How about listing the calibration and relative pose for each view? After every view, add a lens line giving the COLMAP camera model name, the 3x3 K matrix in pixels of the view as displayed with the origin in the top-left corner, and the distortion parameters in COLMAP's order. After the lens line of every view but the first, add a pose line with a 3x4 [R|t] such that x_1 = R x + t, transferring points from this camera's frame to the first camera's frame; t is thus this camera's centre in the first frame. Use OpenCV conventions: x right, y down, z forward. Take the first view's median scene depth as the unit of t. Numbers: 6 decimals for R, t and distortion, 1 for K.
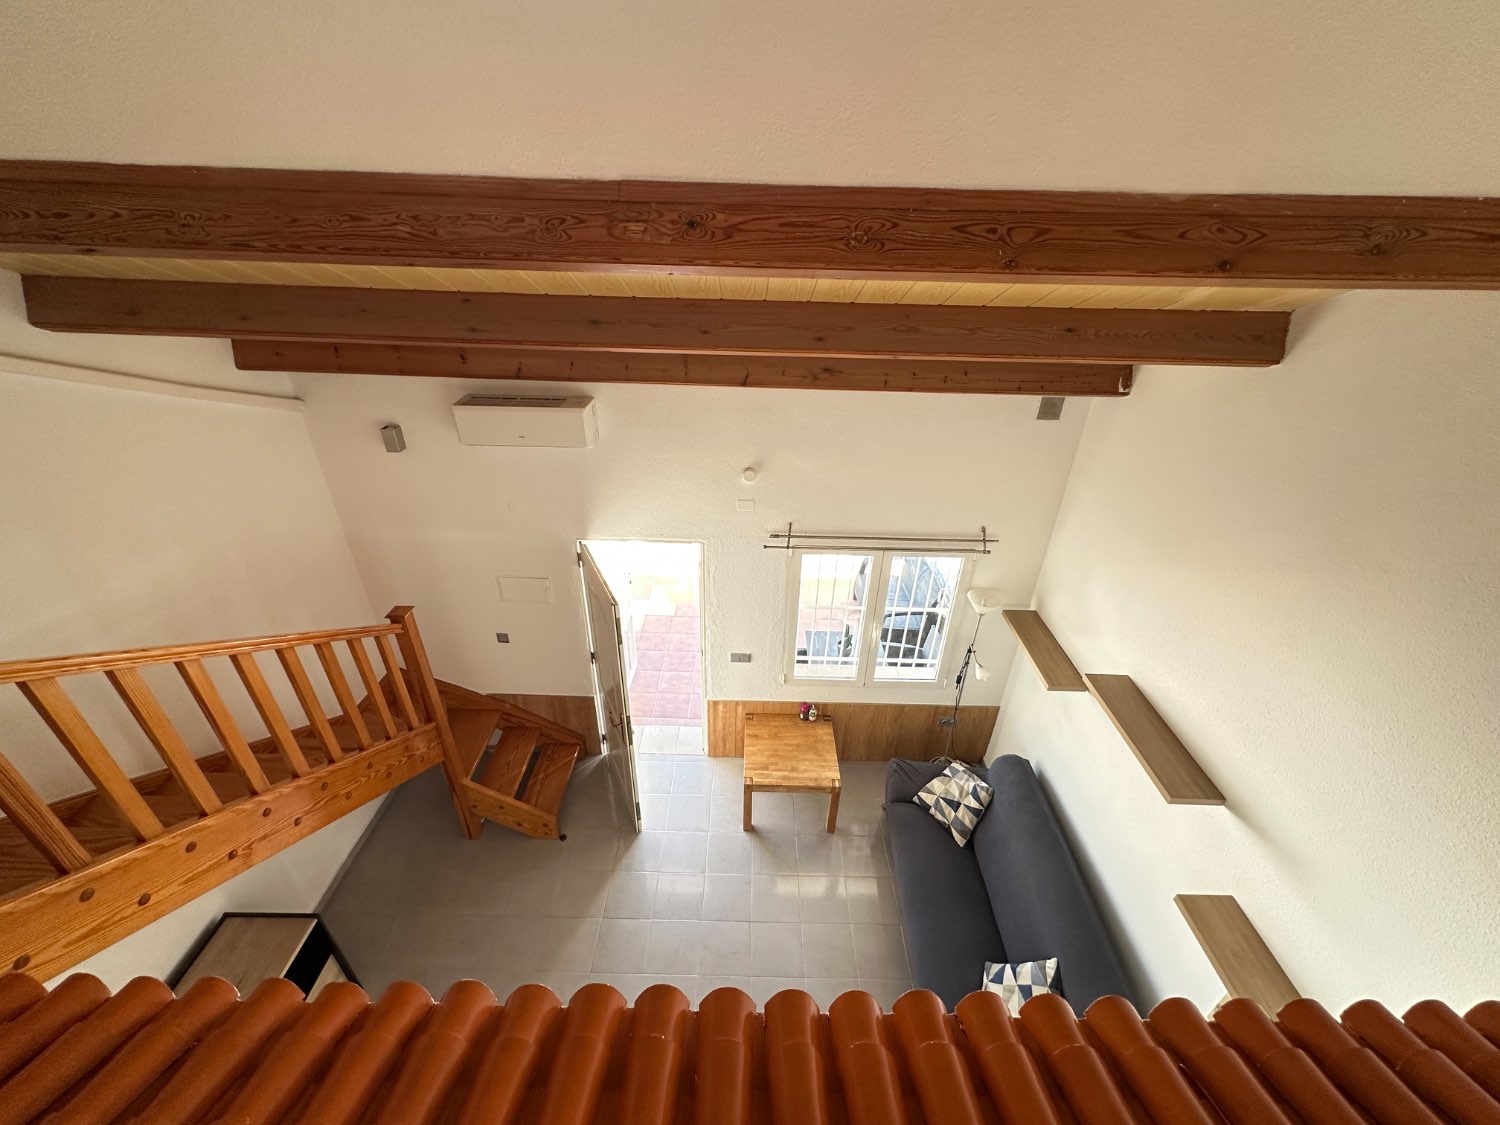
lens RADIAL K [[602.0, 0, 750.0], [0, 602.0, 562.5], [0, 0, 1]] dist [-0.000521, 0.000040]
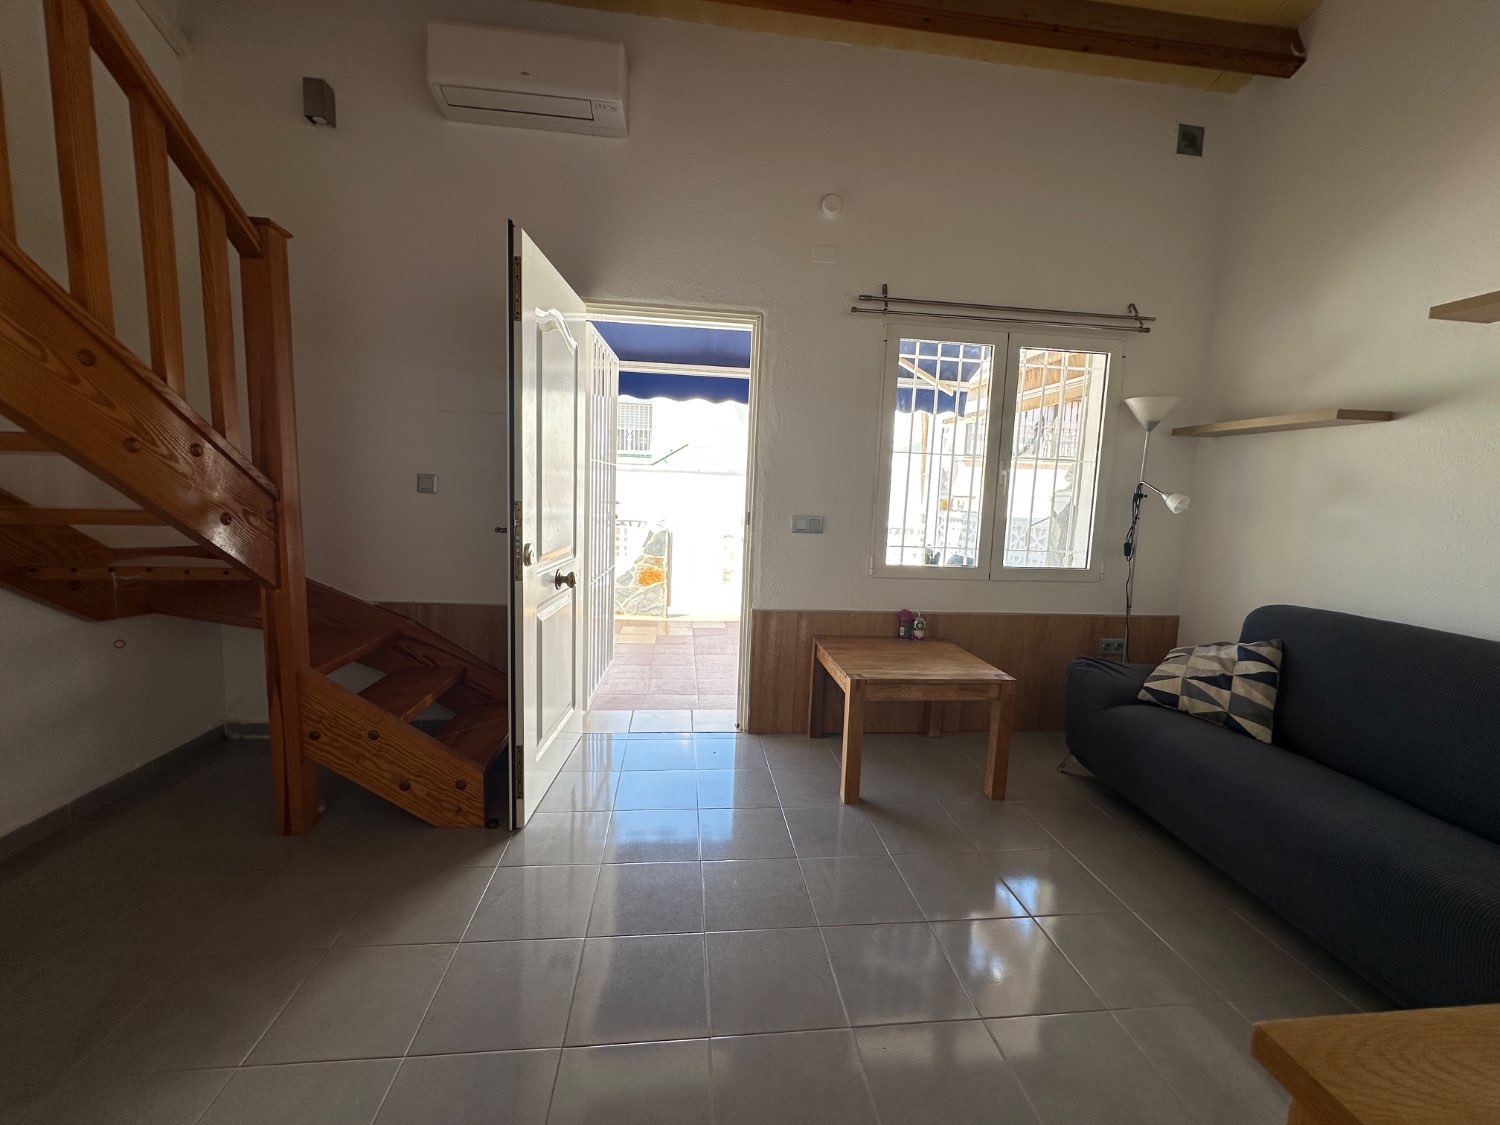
lens RADIAL K [[602.0, 0, 750.0], [0, 602.0, 562.5], [0, 0, 1]] dist [-0.000521, 0.000040]
pose [[0.992232, 0.001880, 0.124385, -0.165975], [0.047528, 0.918305, -0.393010, 0.469347], [-0.114963, 0.395869, 0.911083, 0.450943]]
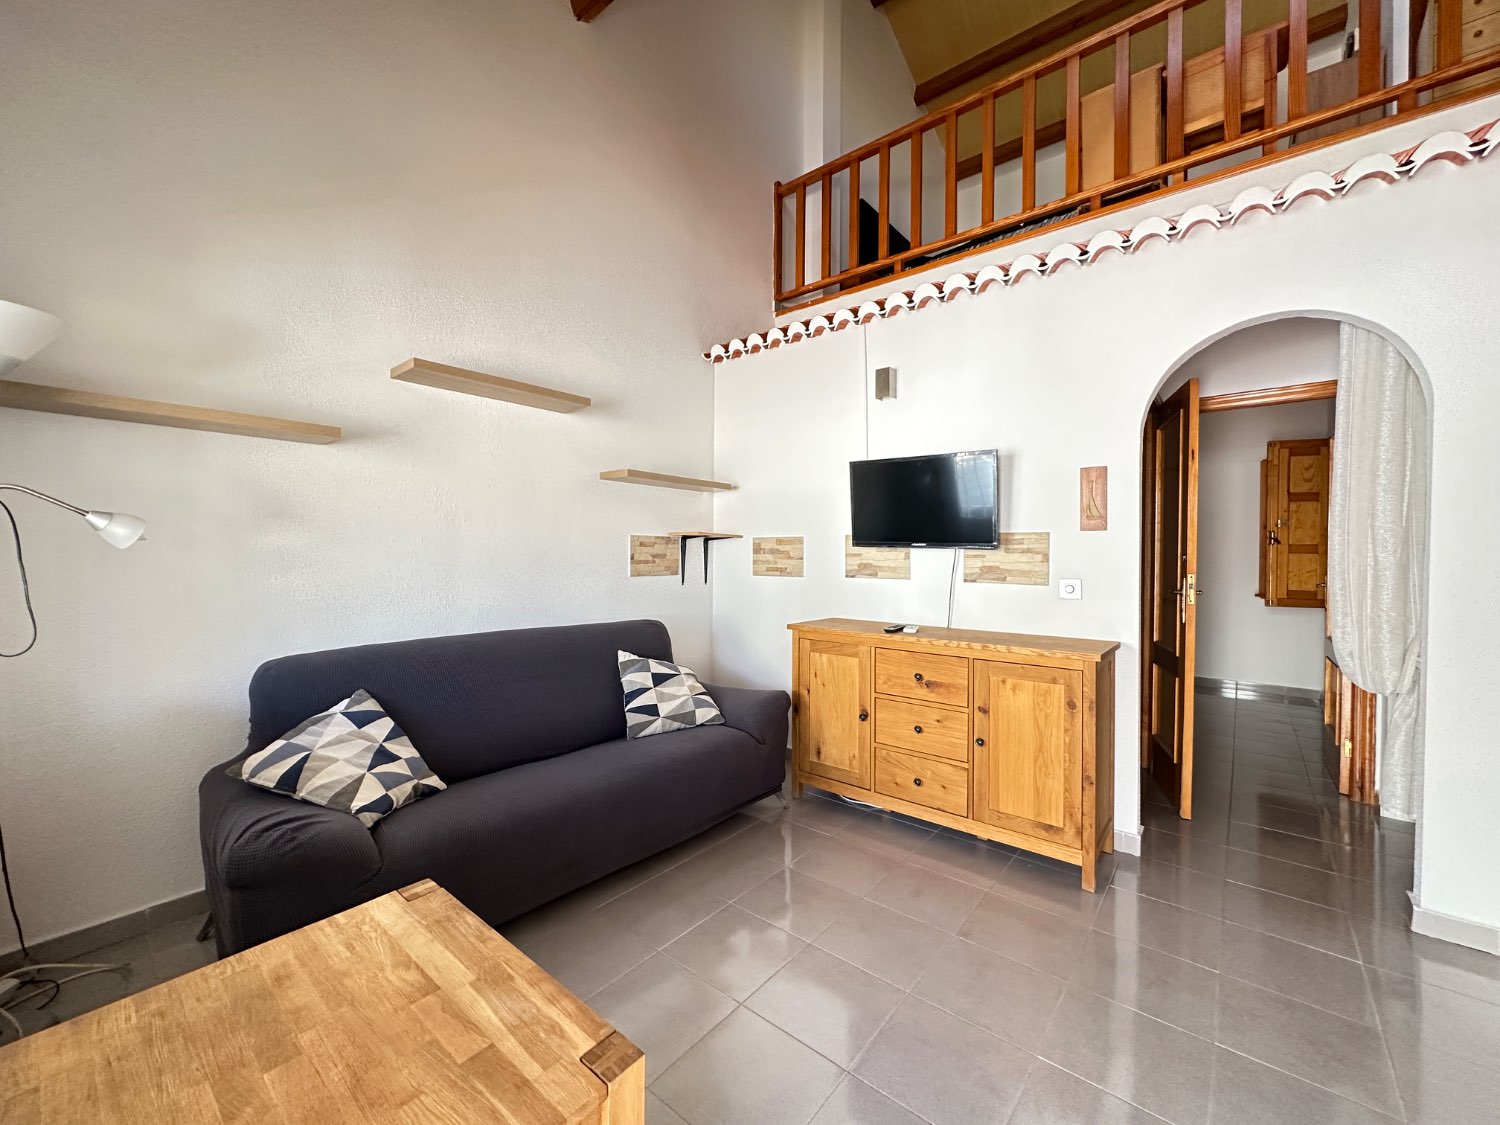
lens RADIAL K [[602.0, 0, 750.0], [0, 602.0, 562.5], [0, 0, 1]] dist [-0.000521, 0.000040]
pose [[-0.780444, -0.038590, 0.624034, -0.148559], [0.296618, 0.855768, 0.423885, 0.154413], [-0.550386, 0.515918, -0.656433, 0.998506]]
